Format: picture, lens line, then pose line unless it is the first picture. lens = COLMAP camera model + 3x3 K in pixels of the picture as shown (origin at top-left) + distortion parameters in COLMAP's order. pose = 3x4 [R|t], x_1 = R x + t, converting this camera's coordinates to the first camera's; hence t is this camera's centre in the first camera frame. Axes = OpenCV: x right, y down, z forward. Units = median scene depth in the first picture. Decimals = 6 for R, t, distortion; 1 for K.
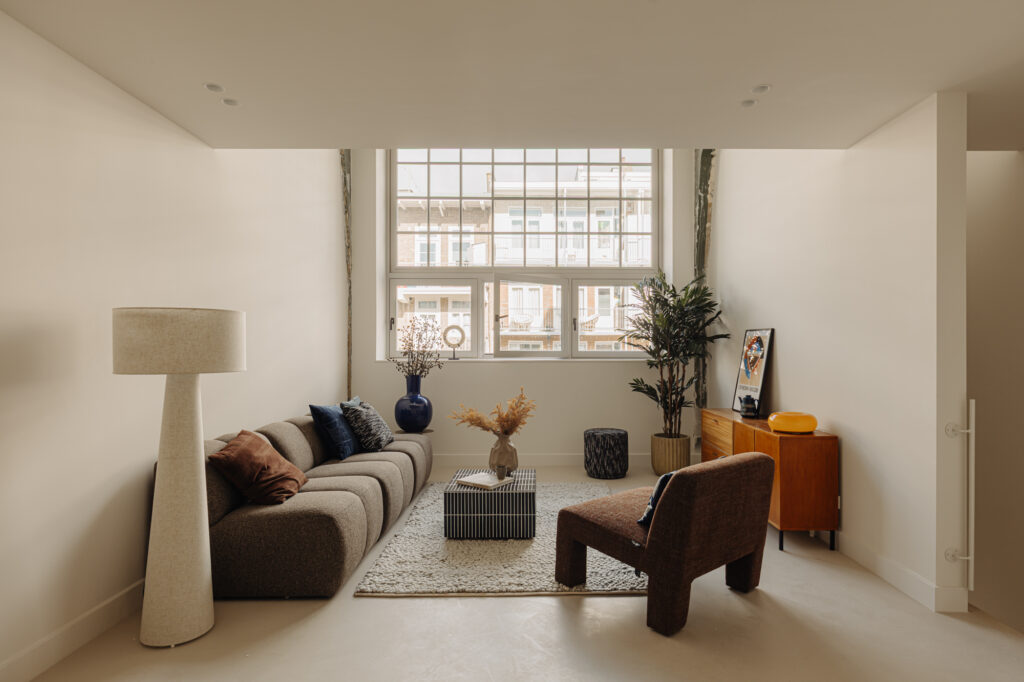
lens RADIAL K [[571.8, 0, 515.5], [0, 571.8, 360.5], [0, 0, 1]] dist [-0.045337, 0.000043]
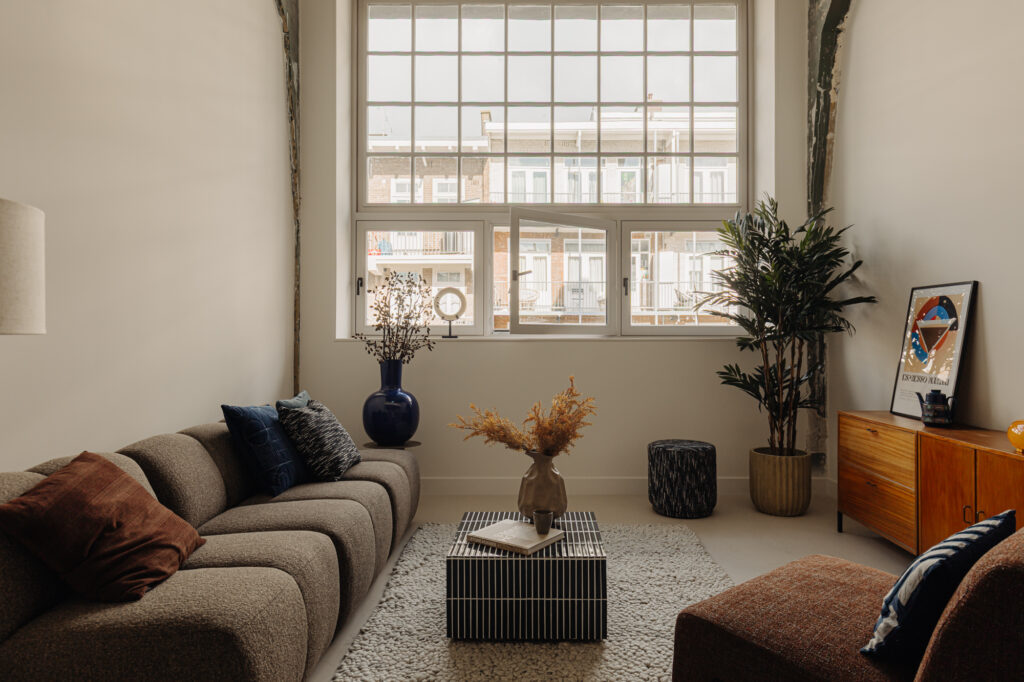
lens RADIAL K [[762.1, 0, 512.0], [0, 762.1, 341.0], [0, 0, 1]] dist [-0.044628, -0.000784]
pose [[0.999847, 0.000213, -0.017483, -0.026029], [-0.000289, 0.999990, -0.004353, 0.008961], [0.017482, 0.004357, 0.999838, 0.134663]]
